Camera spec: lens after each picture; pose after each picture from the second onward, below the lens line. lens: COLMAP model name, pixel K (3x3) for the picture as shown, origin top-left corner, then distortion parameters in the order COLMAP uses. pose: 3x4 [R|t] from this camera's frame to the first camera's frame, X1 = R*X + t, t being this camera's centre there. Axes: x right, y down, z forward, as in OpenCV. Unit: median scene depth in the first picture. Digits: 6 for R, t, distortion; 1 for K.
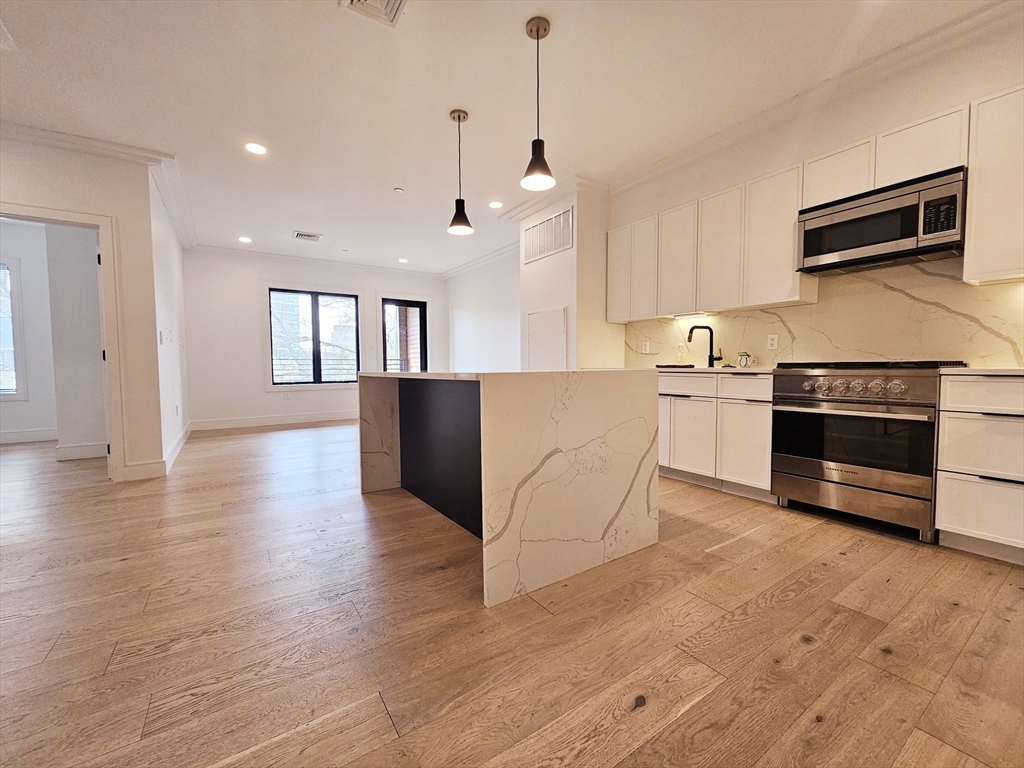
lens RADIAL K [[414.3, 0, 511.8], [0, 414.3, 385.5], [0, 0, 1]] dist [0.000007, 0.000196]
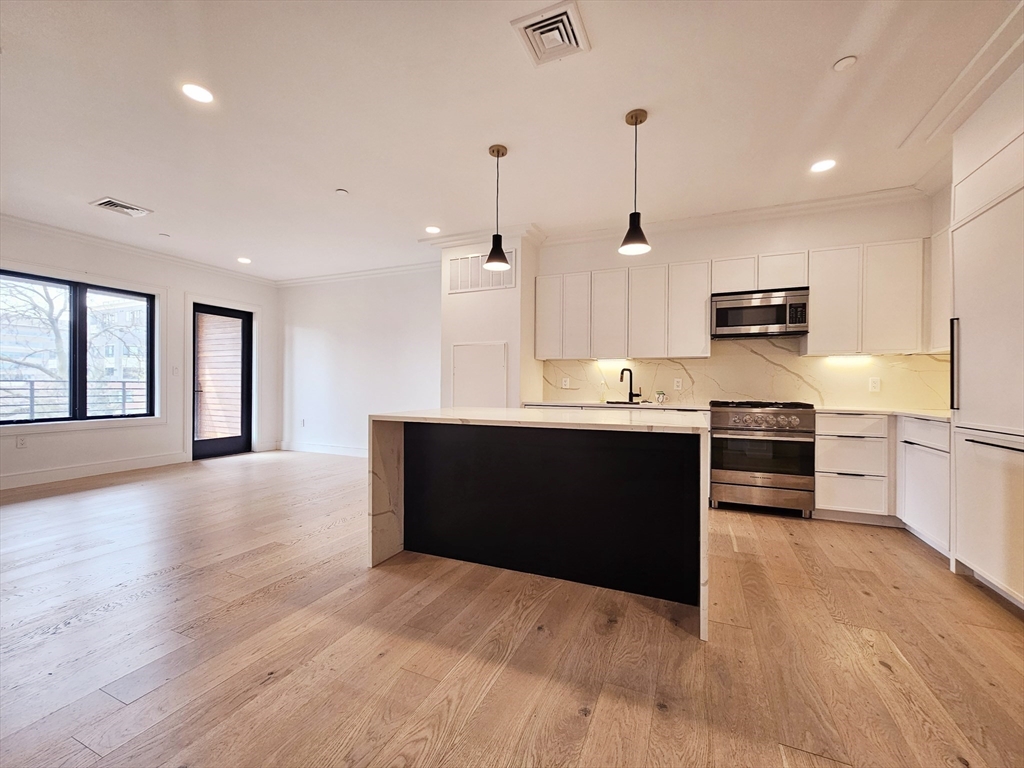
lens RADIAL K [[414.3, 0, 513.9], [0, 414.3, 388.7], [0, 0, 1]] dist [0.000007, 0.000196]
pose [[0.846435, 0.008577, 0.532424, -0.635905], [0.013283, 0.999219, -0.037213, -0.057408], [-0.532327, 0.038571, 0.845660, 0.187766]]
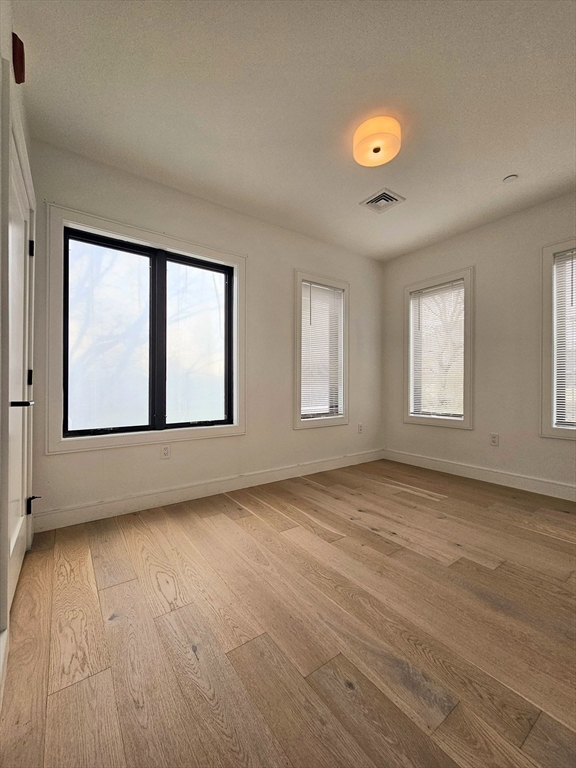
lens RADIAL K [[310.7, 0, 281.9], [0, 310.7, 383.4], [0, 0, 1]] dist [0.000007, 0.000196]
pose [[0.999837, 0.007751, 0.016307, -0.879805], [-0.006953, 0.998804, -0.048394, -0.117869], [-0.016663, 0.048272, 0.998695, 1.667571]]
